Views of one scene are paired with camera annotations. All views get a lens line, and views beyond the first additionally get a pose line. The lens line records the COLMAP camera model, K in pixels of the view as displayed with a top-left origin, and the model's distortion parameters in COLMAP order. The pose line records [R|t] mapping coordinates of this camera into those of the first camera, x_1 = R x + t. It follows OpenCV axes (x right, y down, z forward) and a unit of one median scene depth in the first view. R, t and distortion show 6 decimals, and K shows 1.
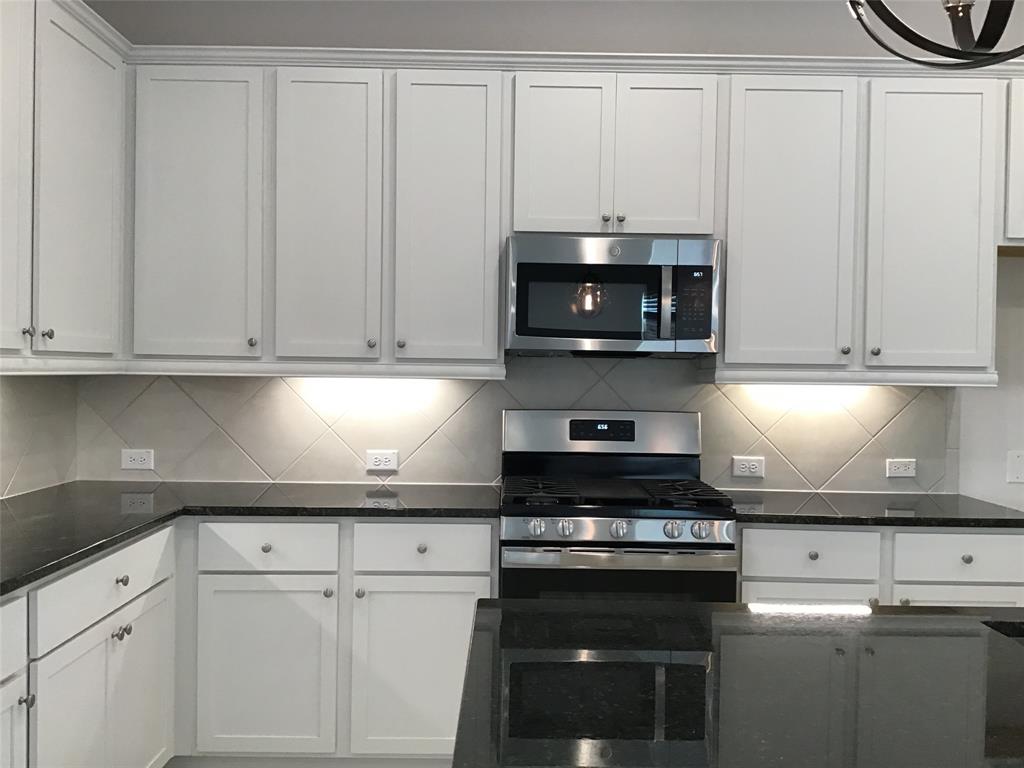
lens RADIAL K [[941.9, 0, 514.5], [0, 941.9, 379.1], [0, 0, 1]] dist [0.061151, 0.000000]
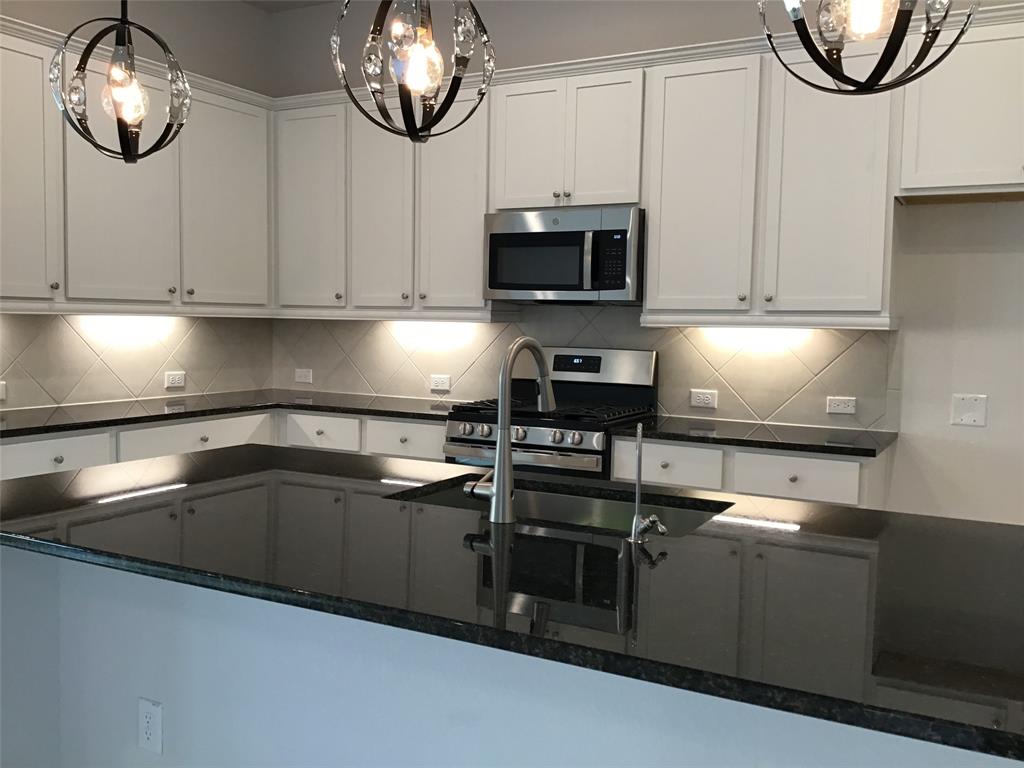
lens RADIAL K [[941.9, 0, 515.1], [0, 941.9, 380.7], [0, 0, 1]] dist [0.061151, 0.000000]
pose [[0.872481, 0.031971, -0.487602, 0.659904], [-0.009620, 0.998788, 0.048275, 0.017885], [0.488554, -0.037429, 0.871730, -0.137598]]
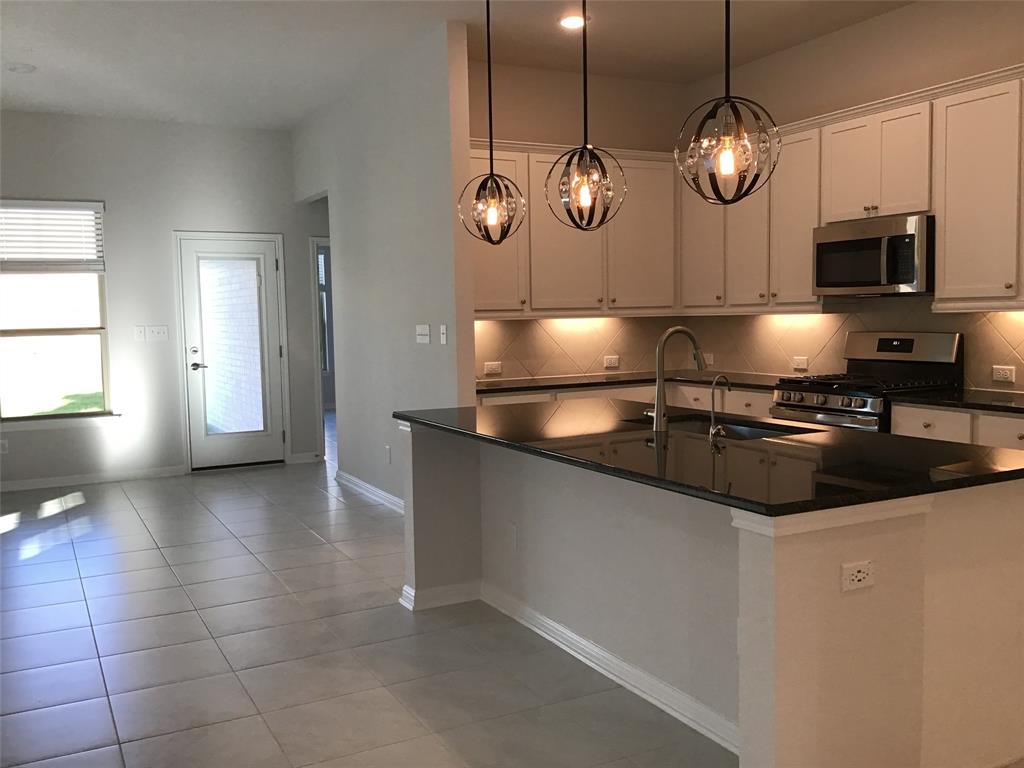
lens RADIAL K [[941.9, 0, 501.8], [0, 941.9, 384.2], [0, 0, 1]] dist [0.061151, 0.000000]
pose [[0.438280, 0.042896, -0.897814, 1.241423], [0.016893, 0.998291, 0.055943, 0.021294], [0.898680, -0.039685, 0.436806, -0.244444]]
